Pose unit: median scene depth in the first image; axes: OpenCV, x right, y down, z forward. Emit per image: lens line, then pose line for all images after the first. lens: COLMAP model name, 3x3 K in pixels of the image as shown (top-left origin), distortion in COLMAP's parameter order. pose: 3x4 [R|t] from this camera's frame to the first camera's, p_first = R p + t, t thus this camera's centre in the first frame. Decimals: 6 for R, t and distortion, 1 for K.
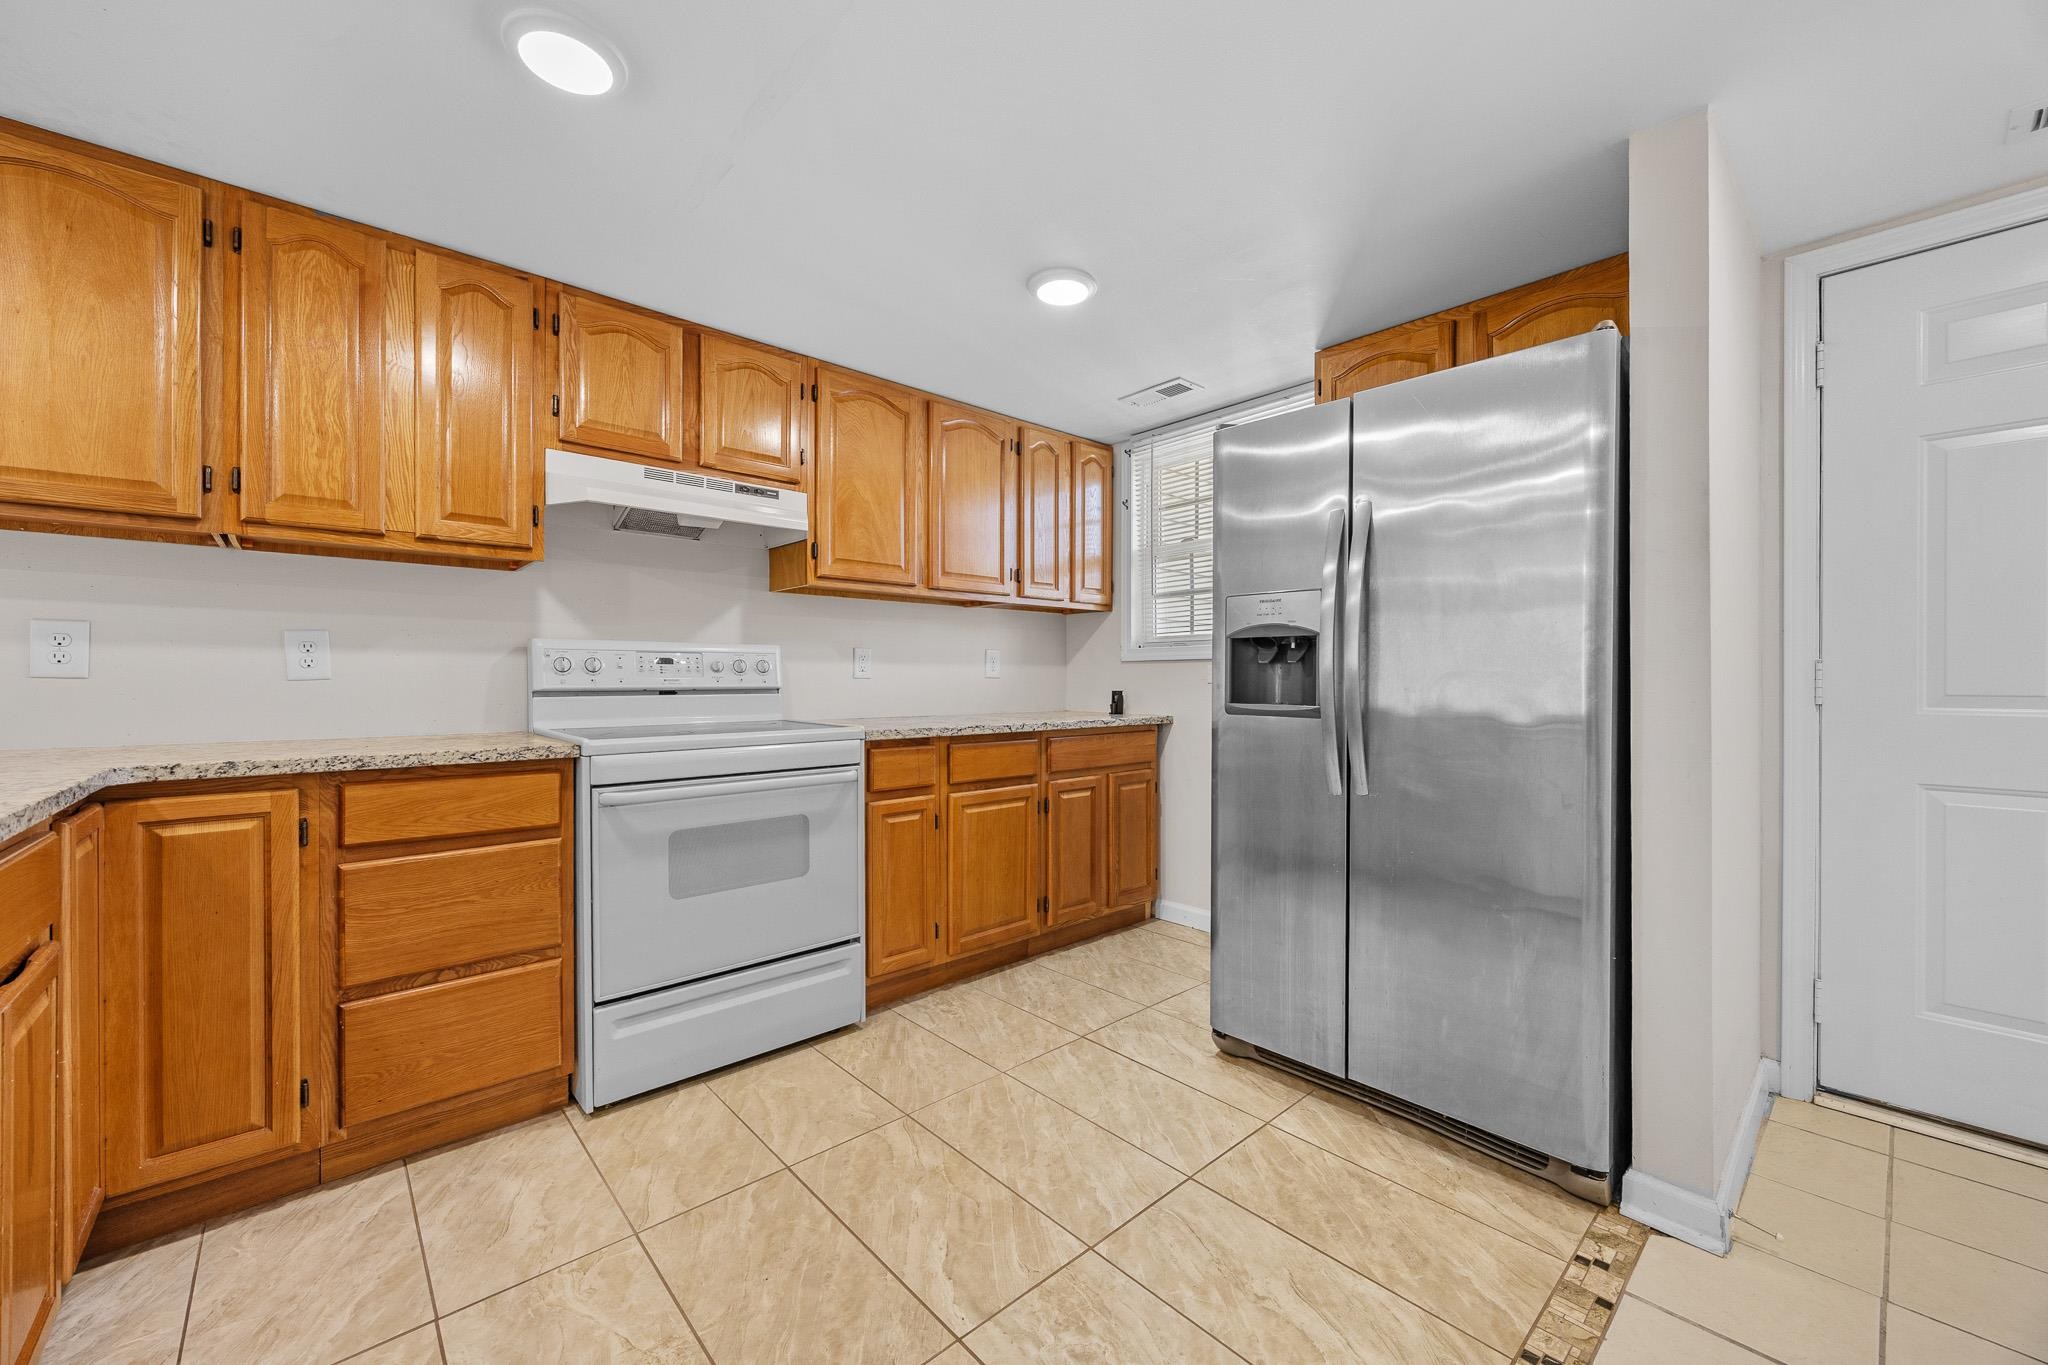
lens RADIAL K [[791.8, 0, 1028.8], [0, 791.8, 678.4], [0, 0, 1]] dist [-0.002992, 0.000715]
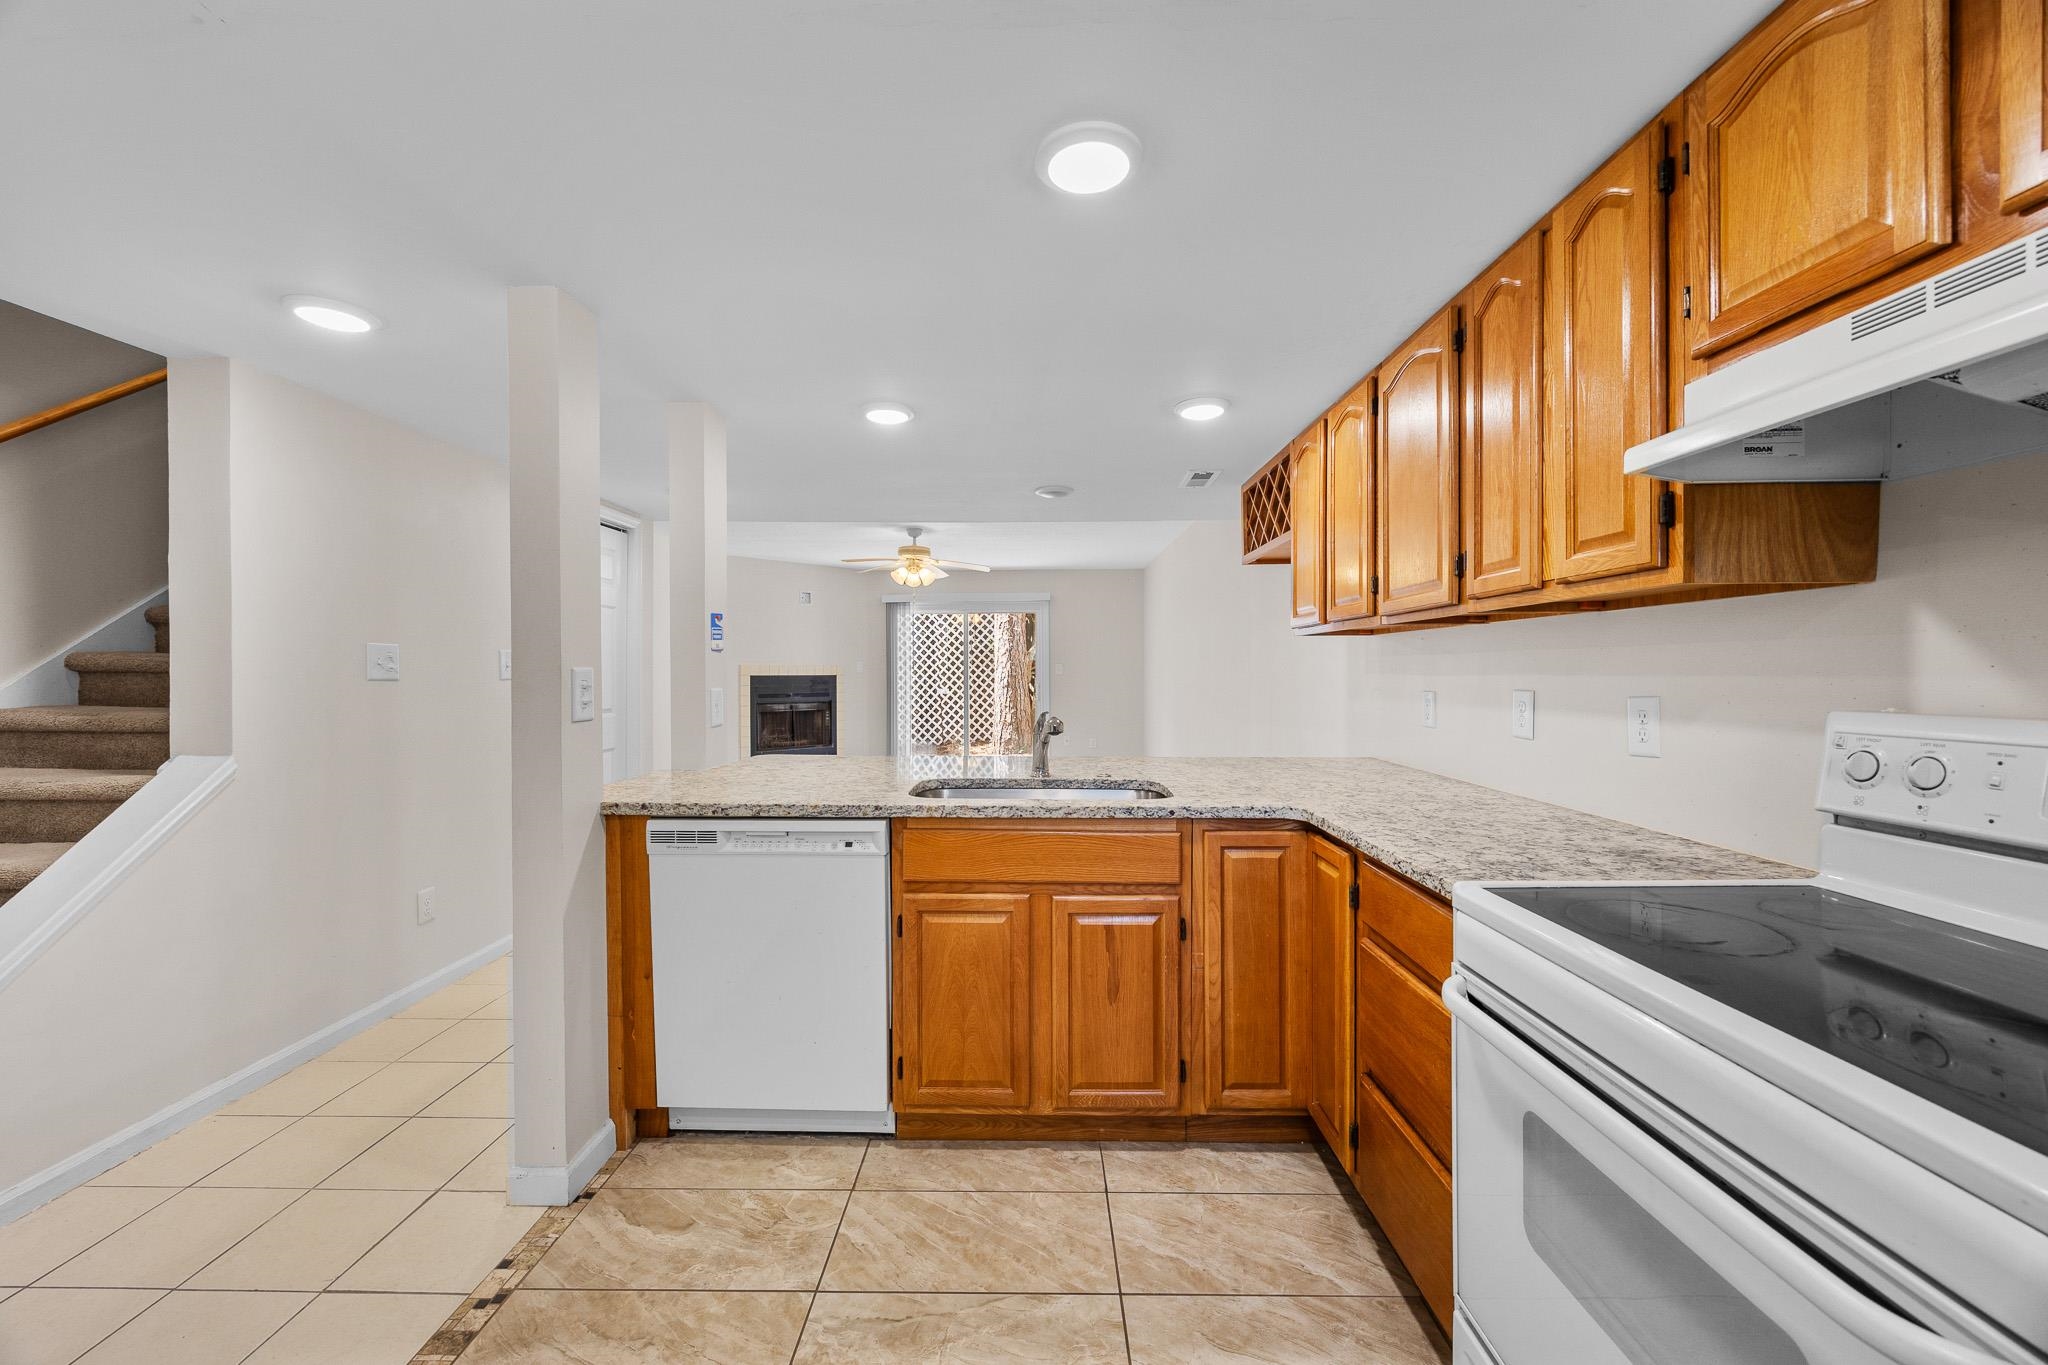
lens RADIAL K [[791.8, 0, 1014.0], [0, 791.8, 679.0], [0, 0, 1]] dist [-0.002992, 0.000715]
pose [[-0.690739, 0.005431, -0.723084, 0.168421], [0.001533, 0.999981, 0.006046, -0.097879], [0.723103, 0.003068, -0.690734, 1.245492]]
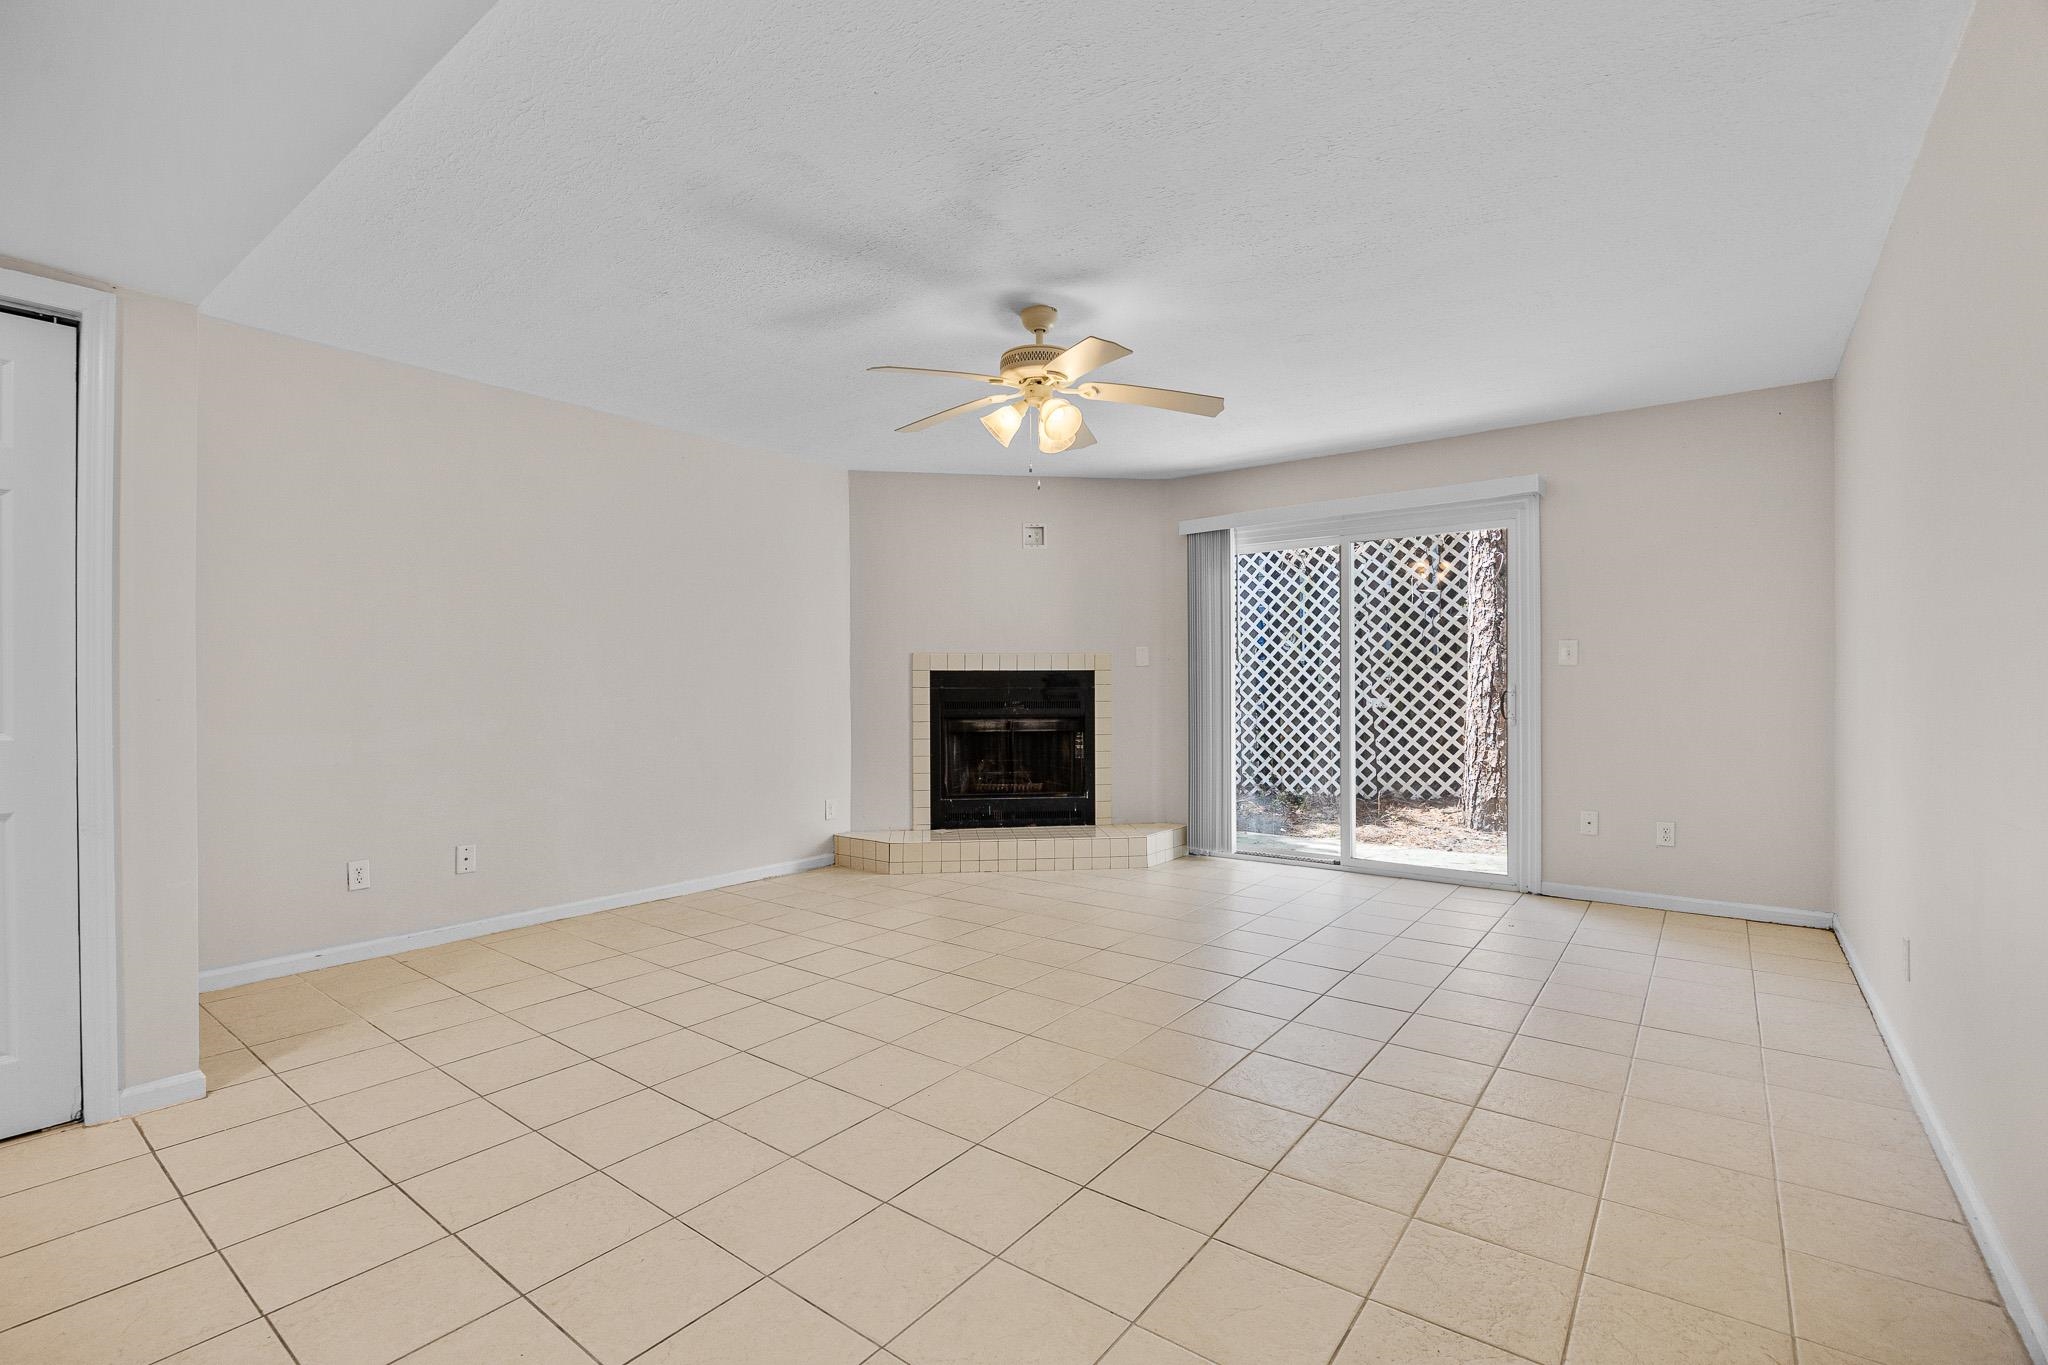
lens RADIAL K [[885.4, 0, 1043.5], [0, 885.4, 681.2], [0, 0, 1]] dist [-0.017316, 0.000071]
pose [[-0.982782, -0.000243, -0.184766, -1.782473], [0.000510, 0.999992, -0.004029, -0.045072], [0.184766, -0.004054, -0.982774, 0.086248]]
